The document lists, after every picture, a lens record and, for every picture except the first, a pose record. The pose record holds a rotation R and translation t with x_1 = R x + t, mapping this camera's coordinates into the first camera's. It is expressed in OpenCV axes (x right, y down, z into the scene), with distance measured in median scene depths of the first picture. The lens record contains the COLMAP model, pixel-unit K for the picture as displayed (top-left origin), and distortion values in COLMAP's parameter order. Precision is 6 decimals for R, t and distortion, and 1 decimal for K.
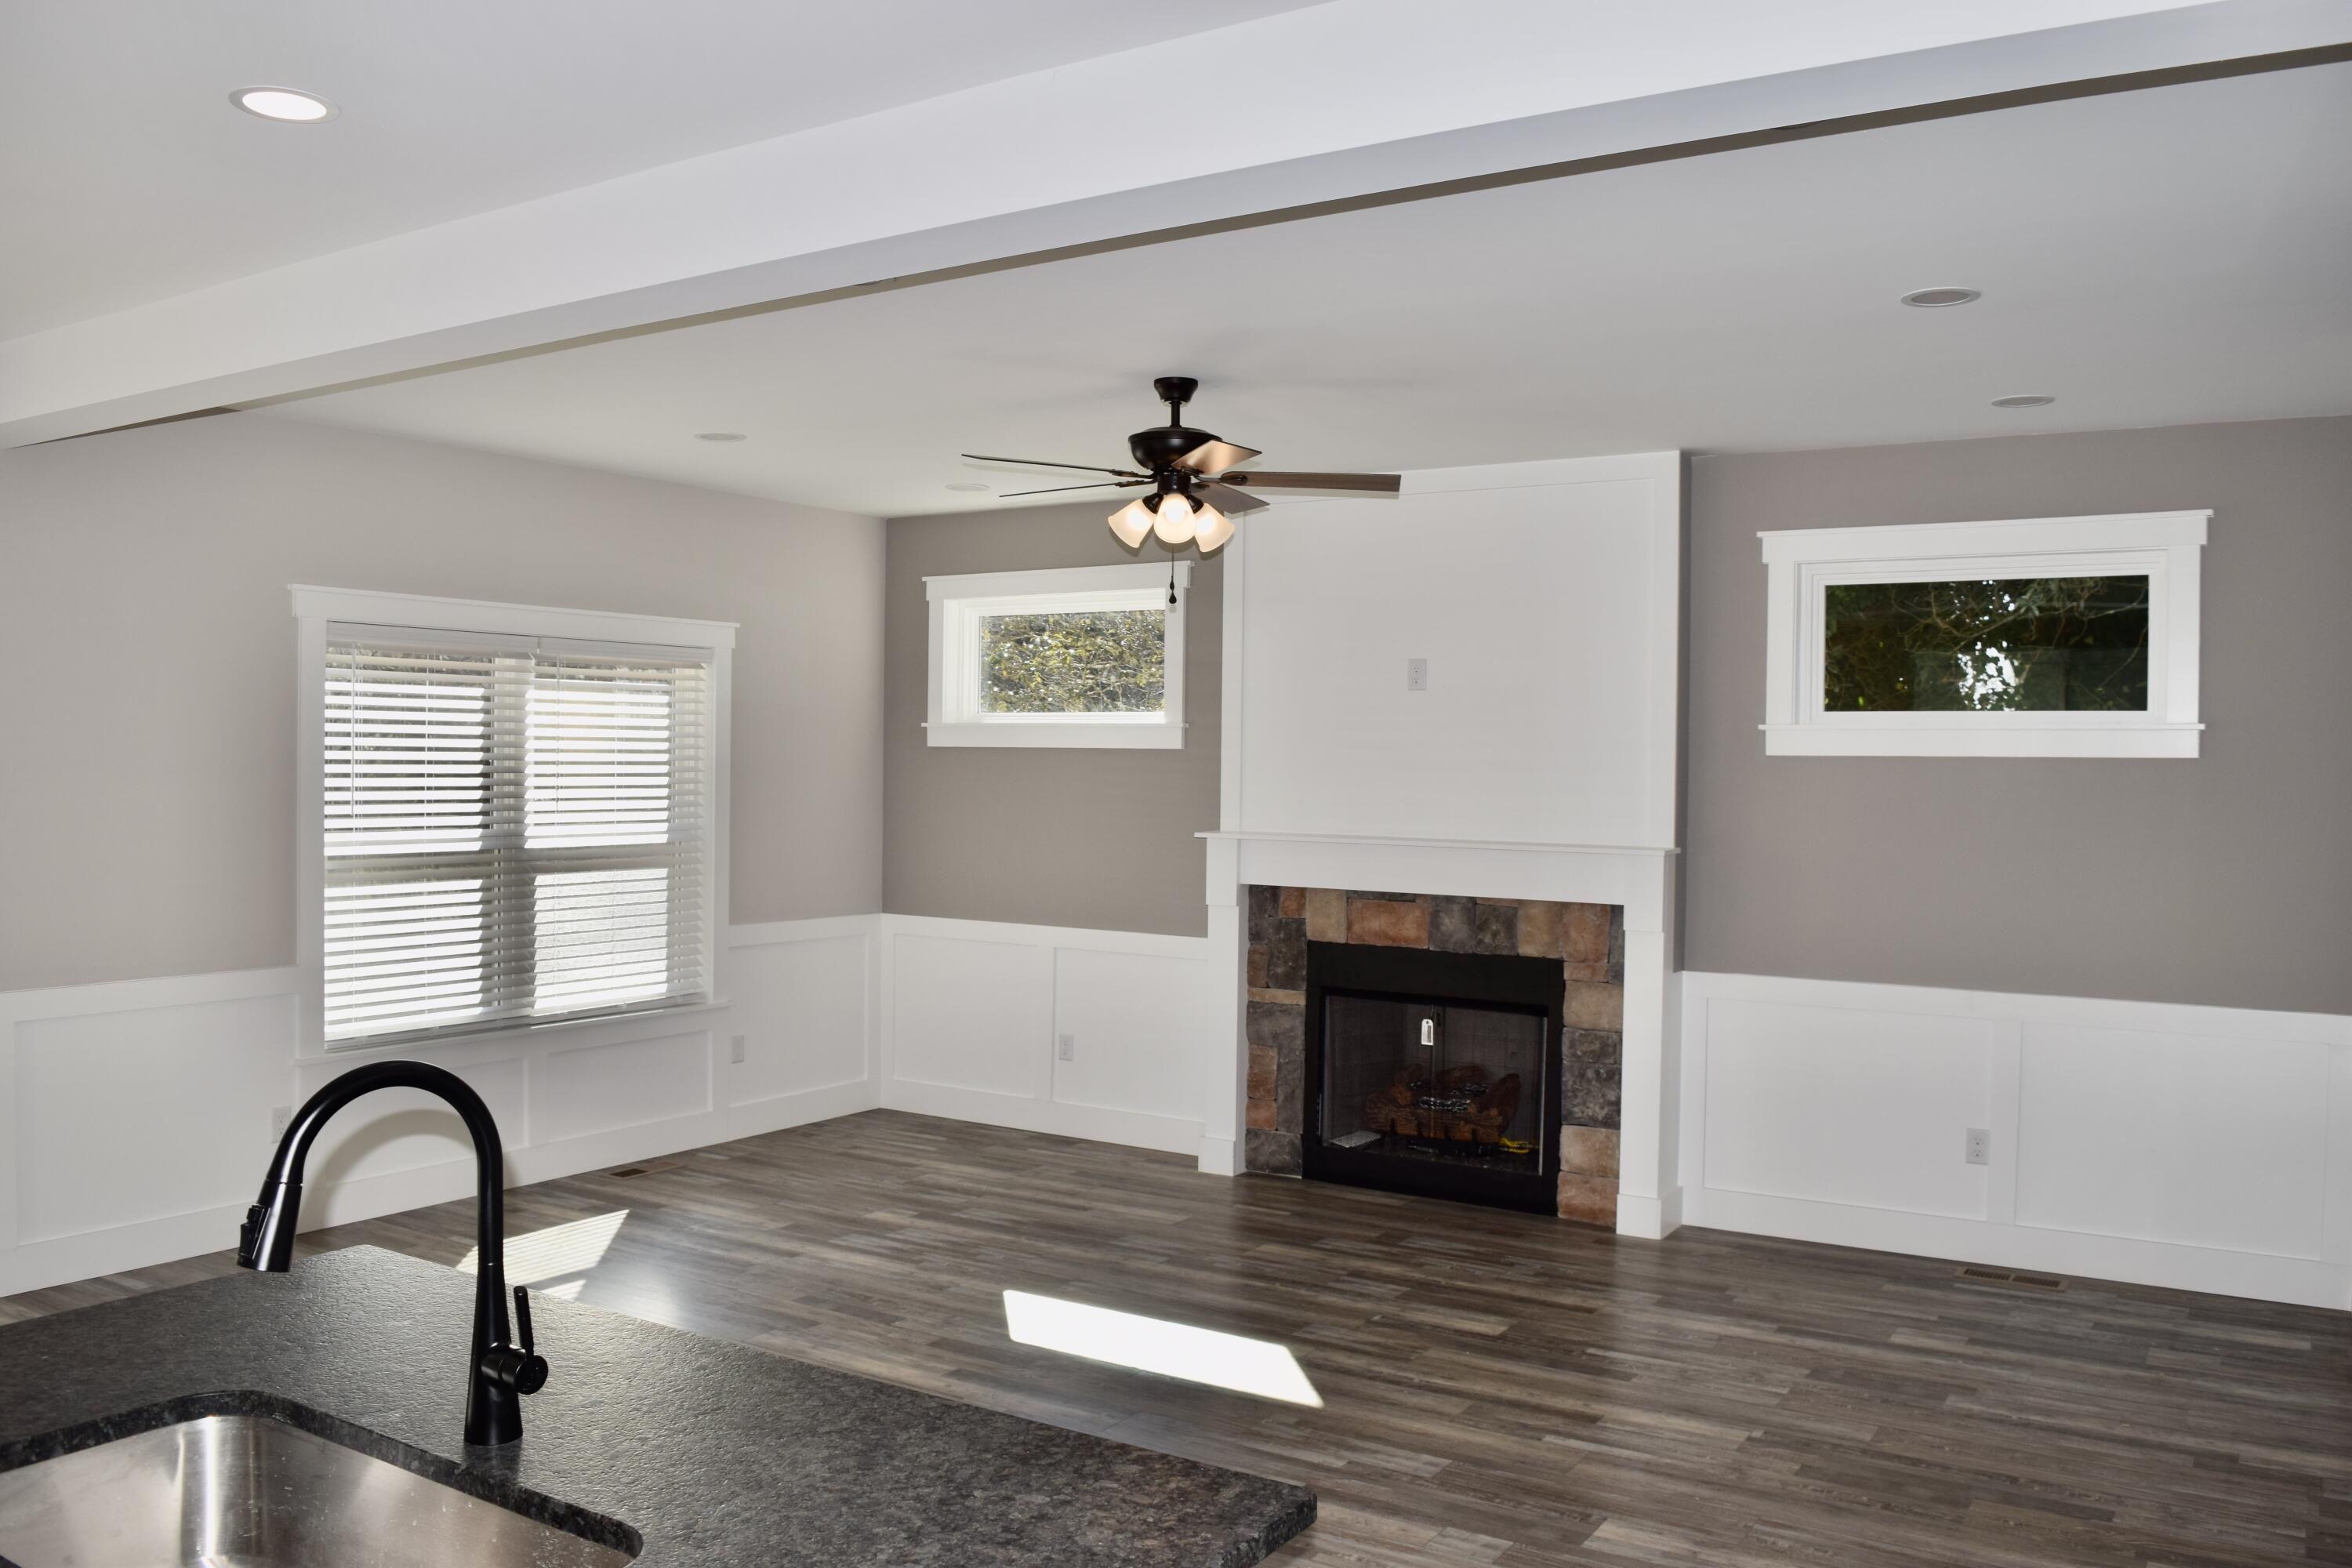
lens RADIAL K [[1845.3, 0, 1176.0], [0, 1845.3, 784.0], [0, 0, 1]] dist [-0.082933, 0.009614]
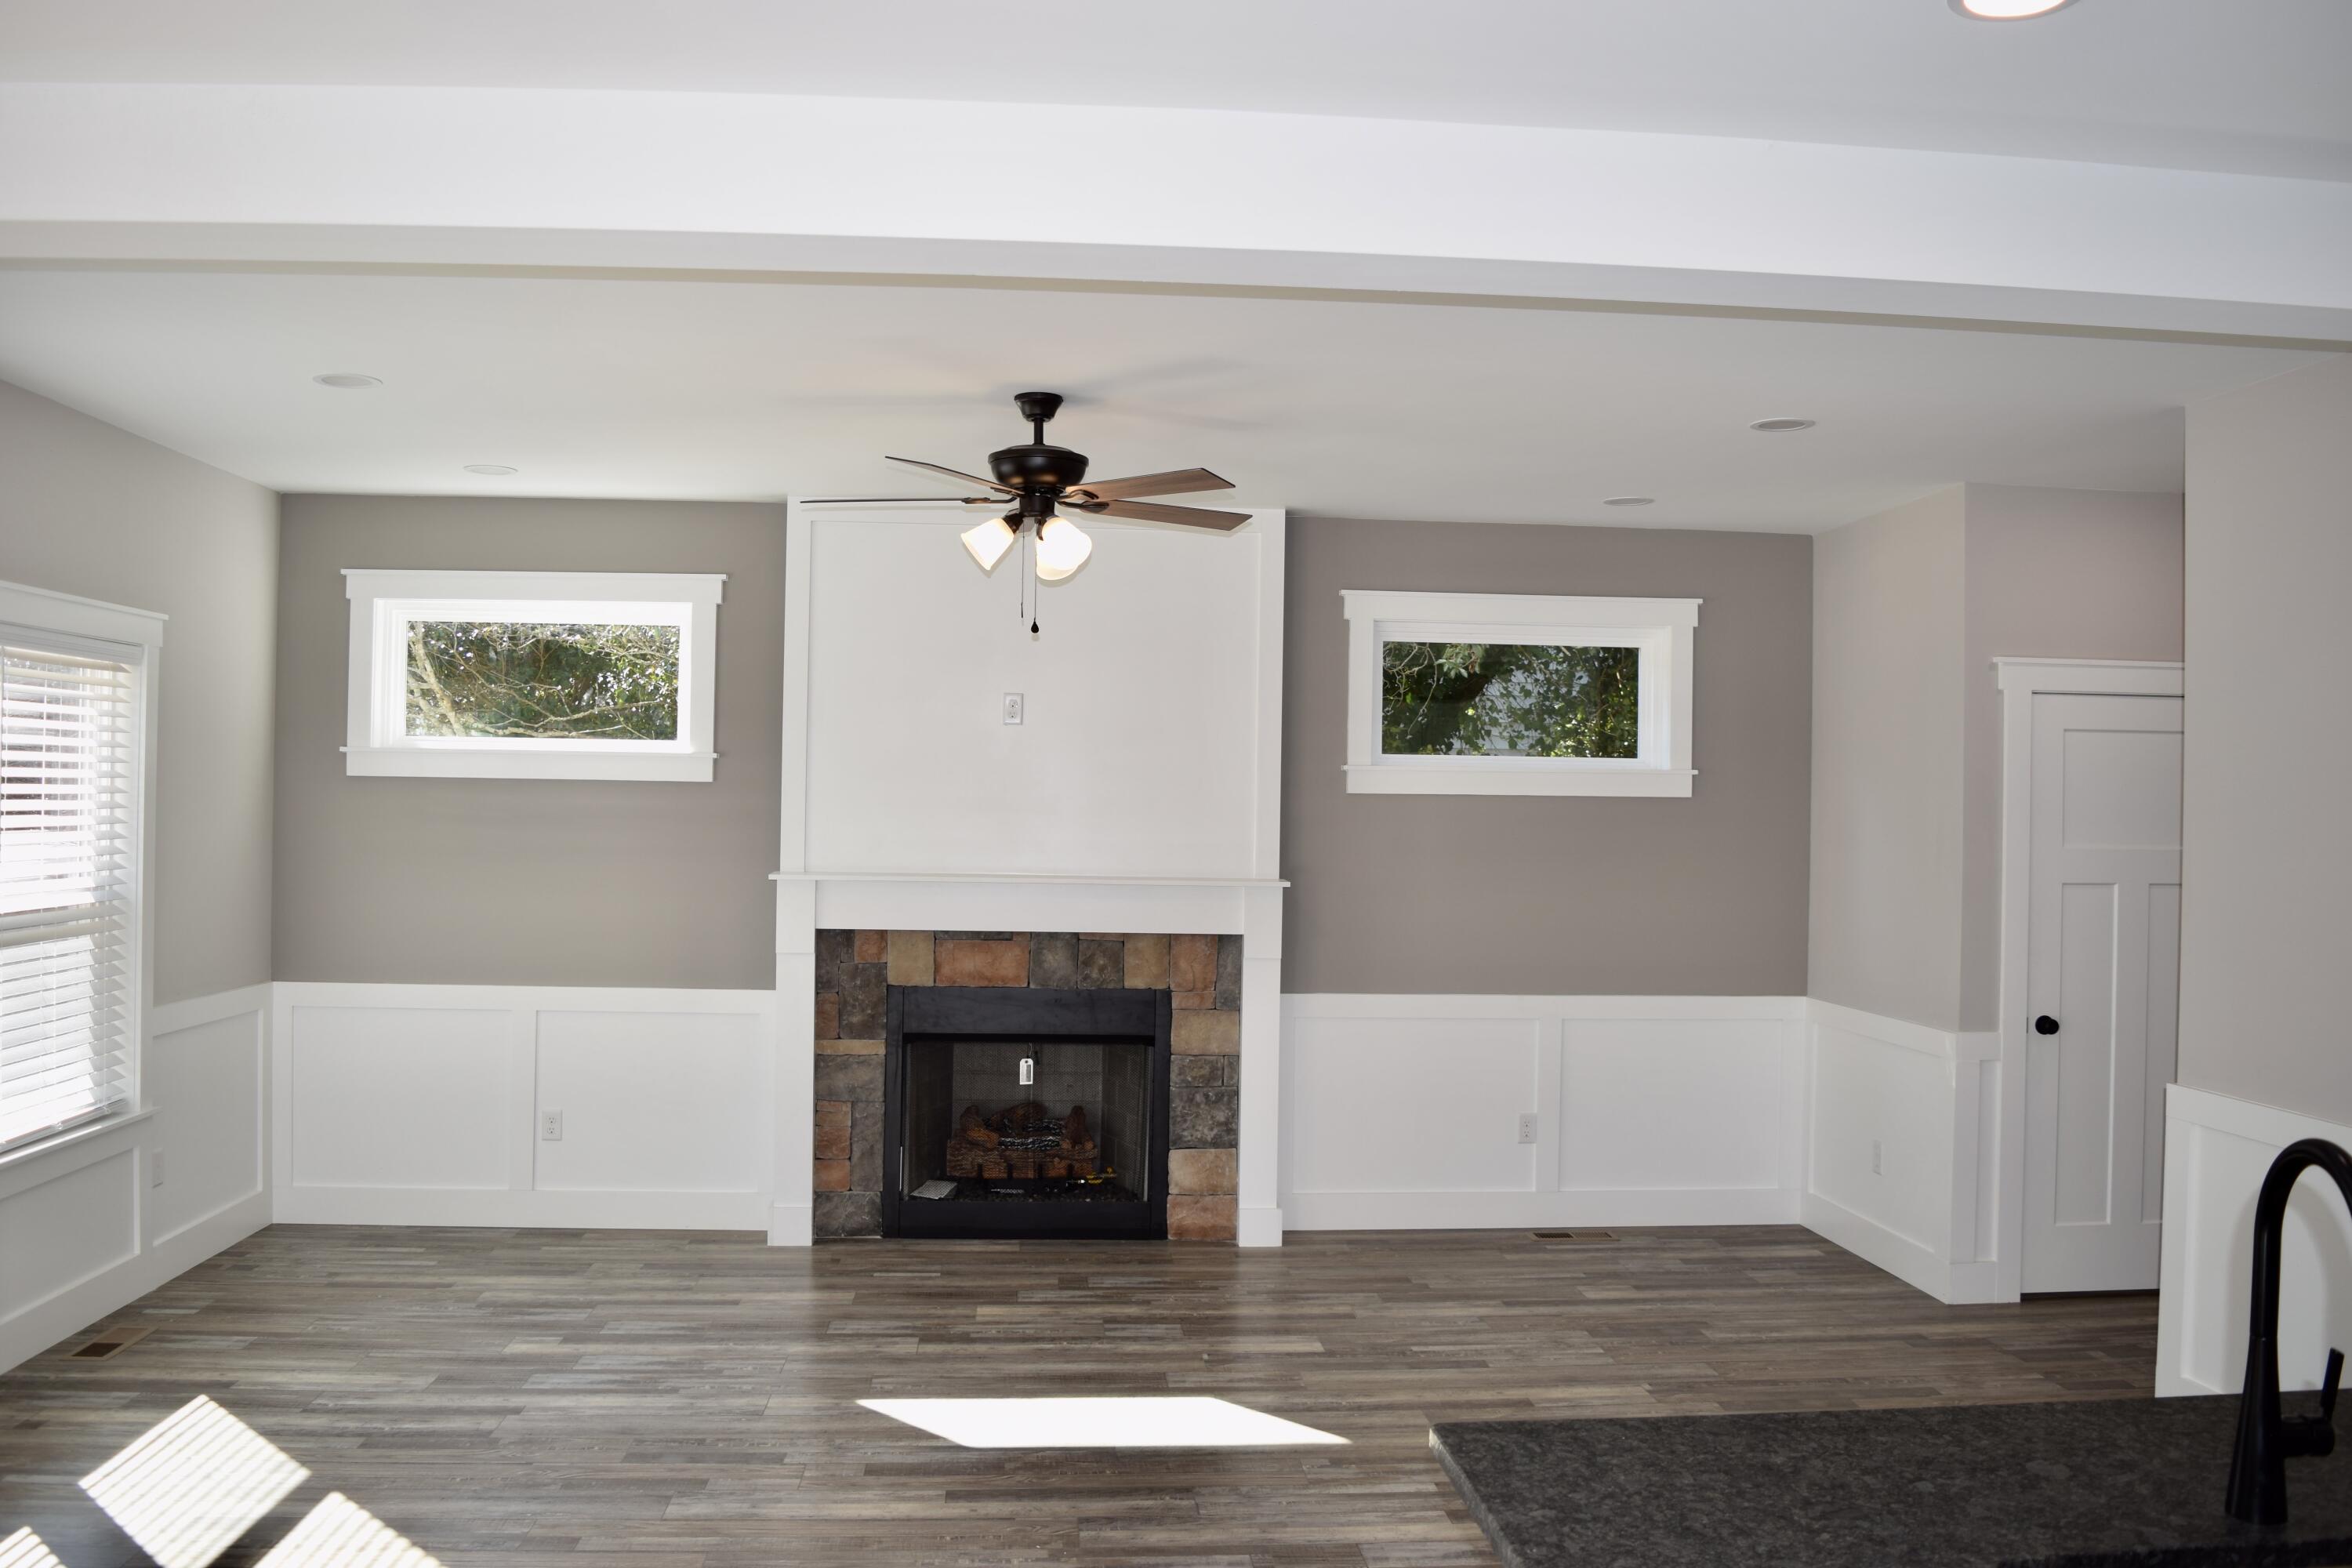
lens RADIAL K [[1845.3, 0, 1176.0], [0, 1845.3, 784.0], [0, 0, 1]] dist [-0.082933, 0.009614]
pose [[0.798582, 0.006138, 0.601855, -0.412816], [0.001941, 0.999917, -0.012773, -0.006989], [-0.601883, 0.011369, 0.798503, 0.168464]]
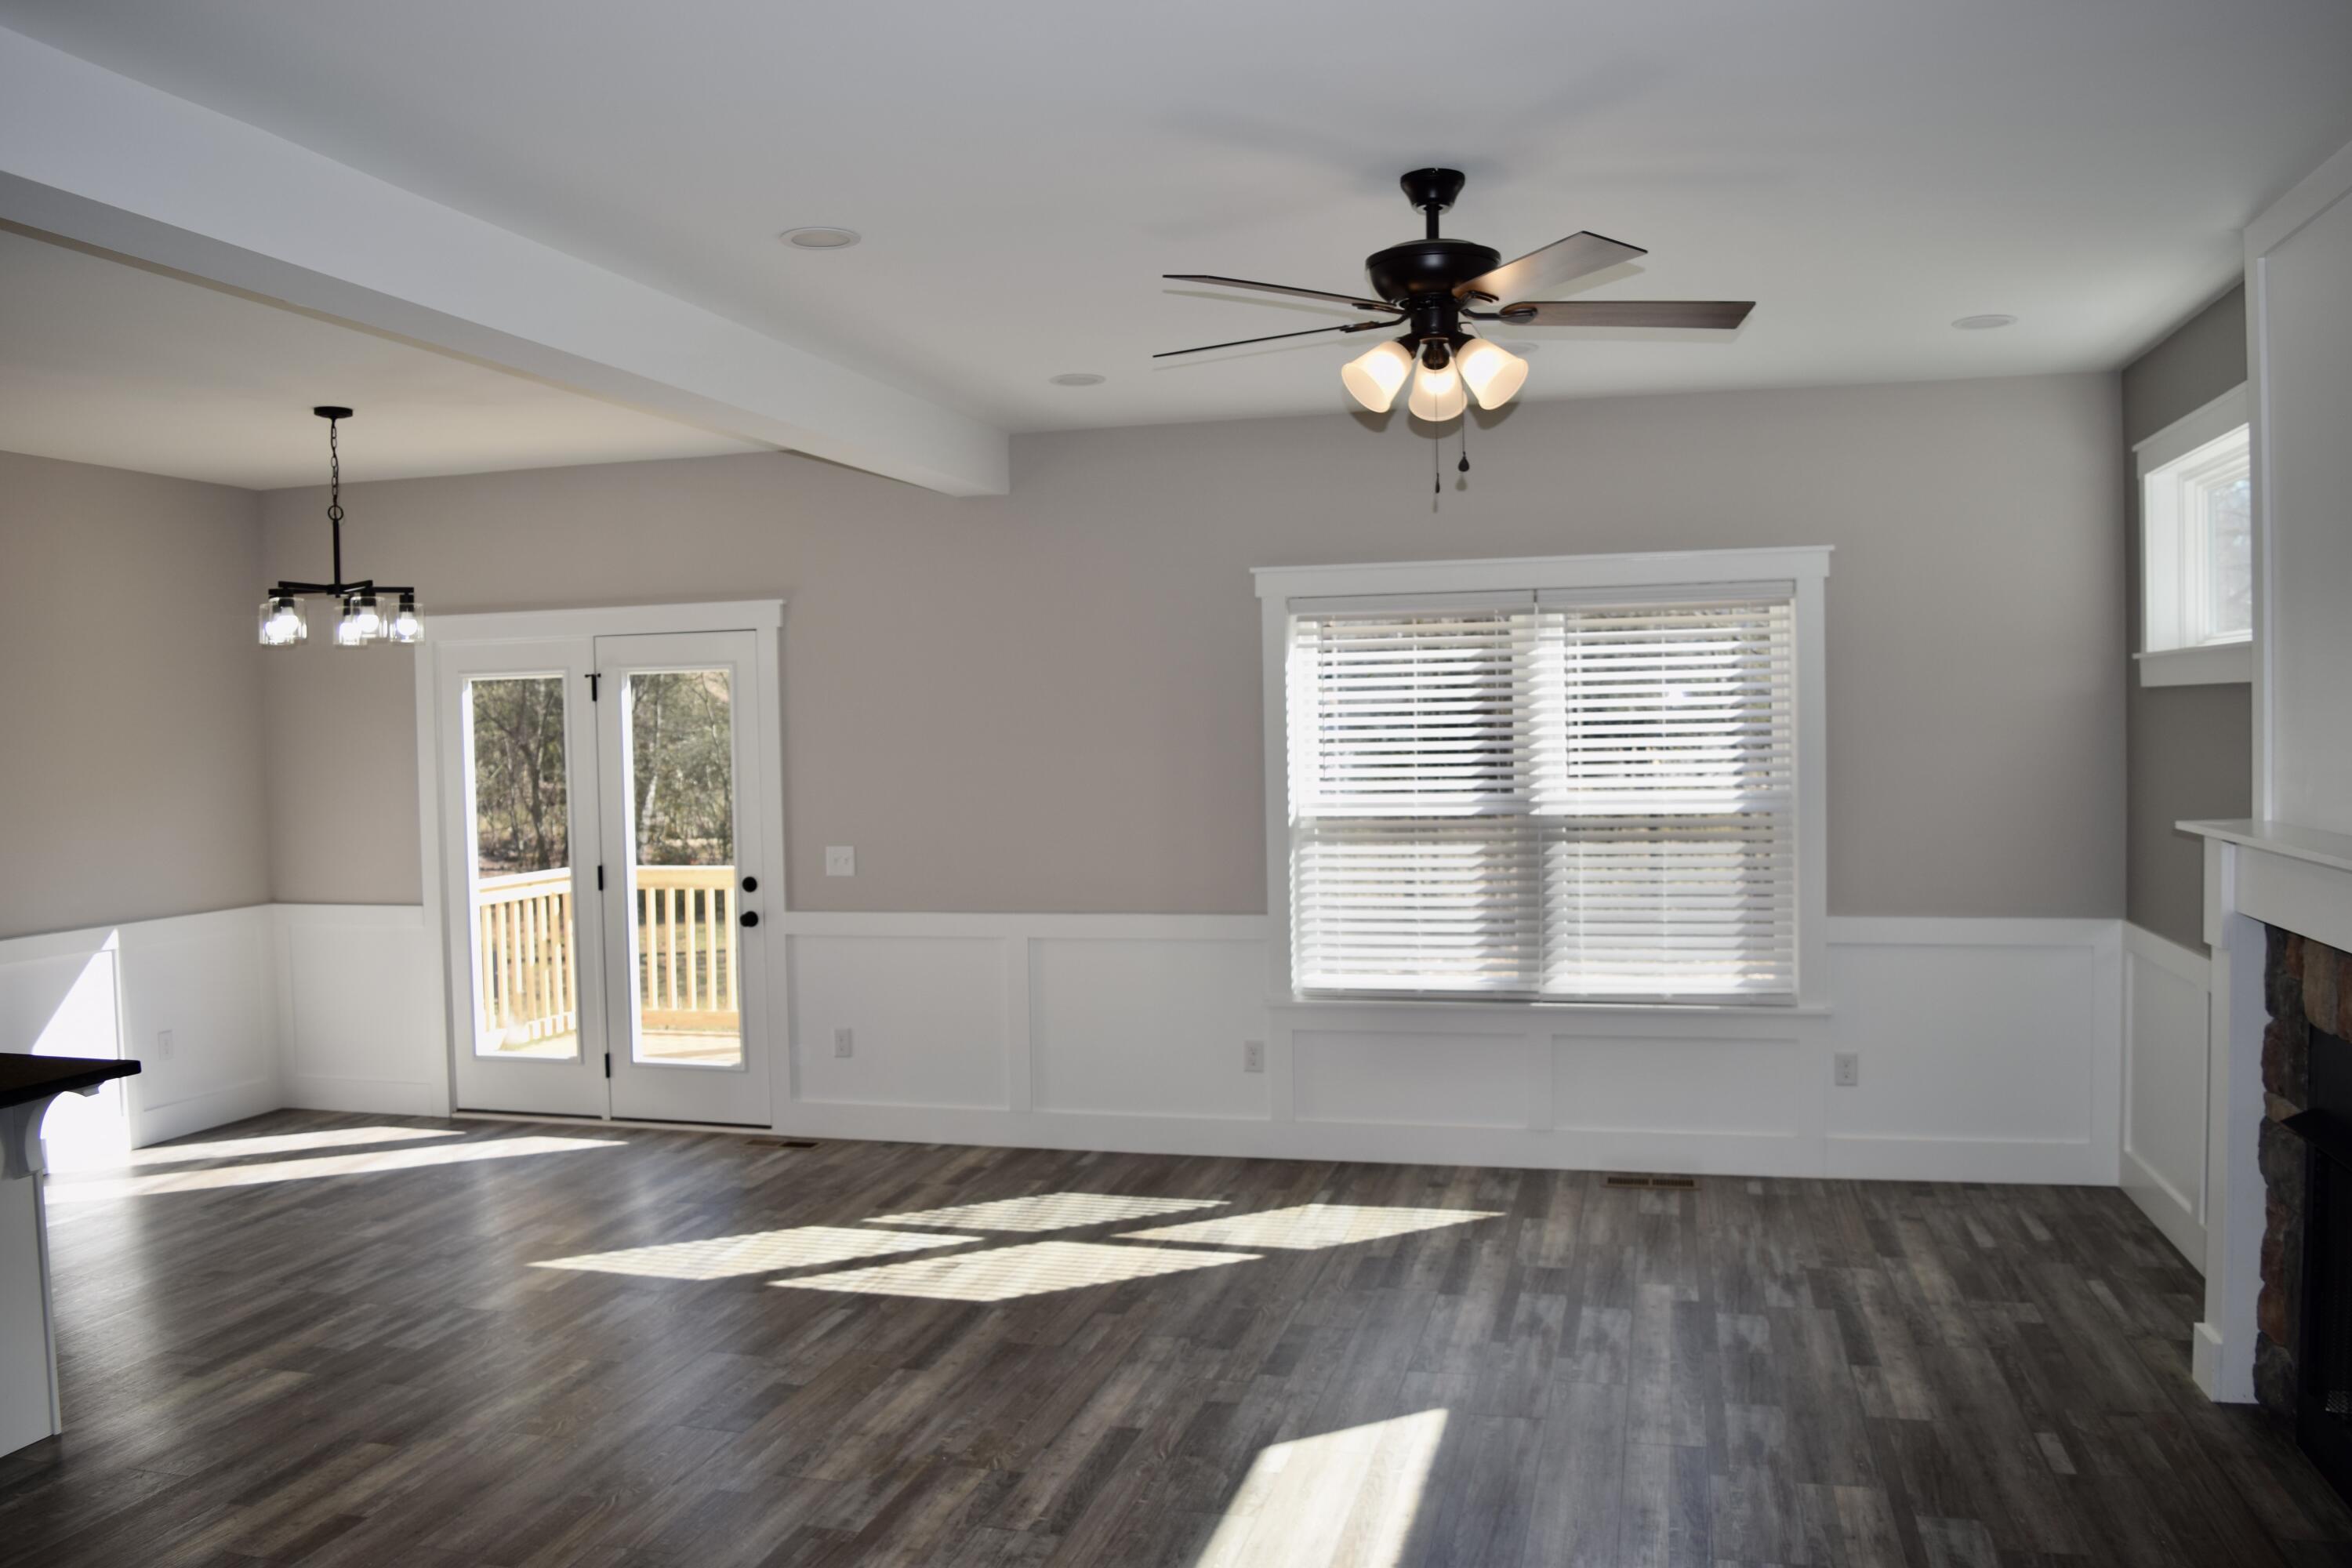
lens RADIAL K [[1845.3, 0, 1176.0], [0, 1845.3, 784.0], [0, 0, 1]] dist [-0.082933, 0.009614]
pose [[0.299894, 0.015142, -0.953852, 0.520121], [0.012337, 0.999729, 0.019749, -0.002010], [0.953893, -0.017690, 0.299625, 0.559957]]
